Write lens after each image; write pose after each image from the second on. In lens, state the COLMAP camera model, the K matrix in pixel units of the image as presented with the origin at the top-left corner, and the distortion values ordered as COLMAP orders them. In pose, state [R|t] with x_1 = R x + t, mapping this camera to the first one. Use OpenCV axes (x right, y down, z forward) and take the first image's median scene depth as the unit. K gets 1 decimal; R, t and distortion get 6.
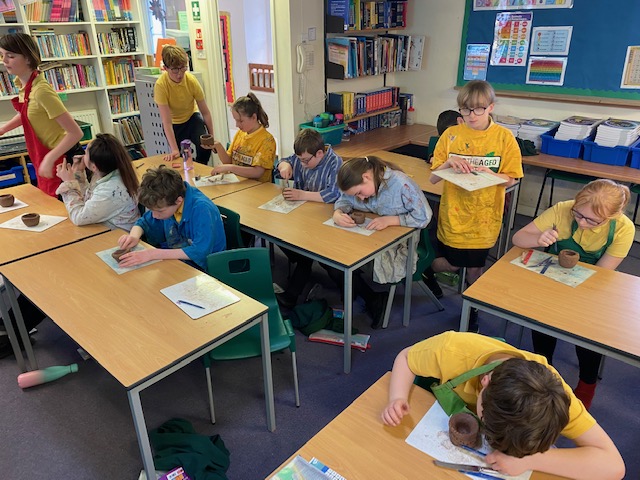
lens RADIAL K [[484.2, 0, 320.5], [0, 484.2, 239.2], [0, 0, 1]] dist [0.005262, 0.004309]
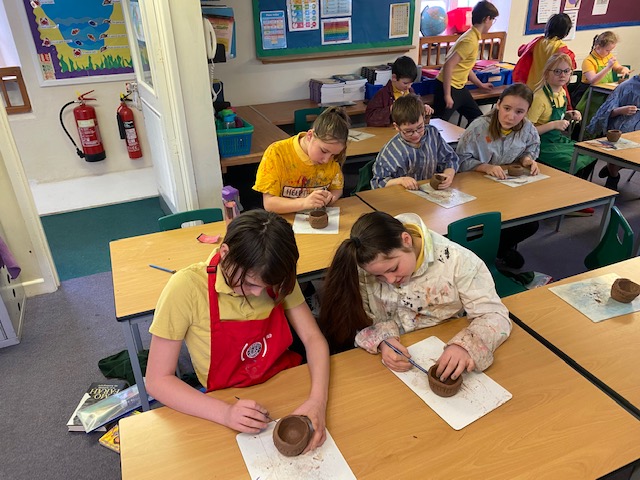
lens RADIAL K [[484.2, 0, 319.7], [0, 484.2, 236.3], [0, 0, 1]] dist [0.005262, 0.004309]
pose [[0.409150, -0.419871, 0.810126, -0.662133], [0.396589, 0.881425, 0.256528, -0.235765], [-0.821774, 0.216328, 0.527152, 0.554164]]
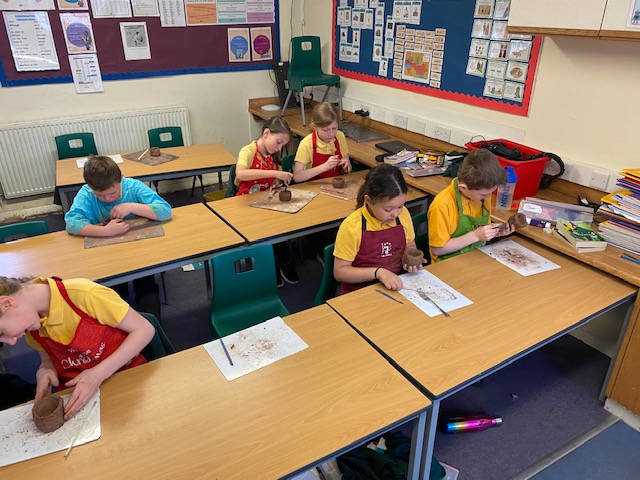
lens RADIAL K [[484.2, 0, 320.4], [0, 484.2, 242.7], [0, 0, 1]] dist [0.005262, 0.004309]
pose [[0.291470, -0.409655, 0.864423, 0.117300], [0.392922, 0.875179, 0.282265, 0.086691], [-0.872157, 0.257379, 0.416051, -0.191123]]
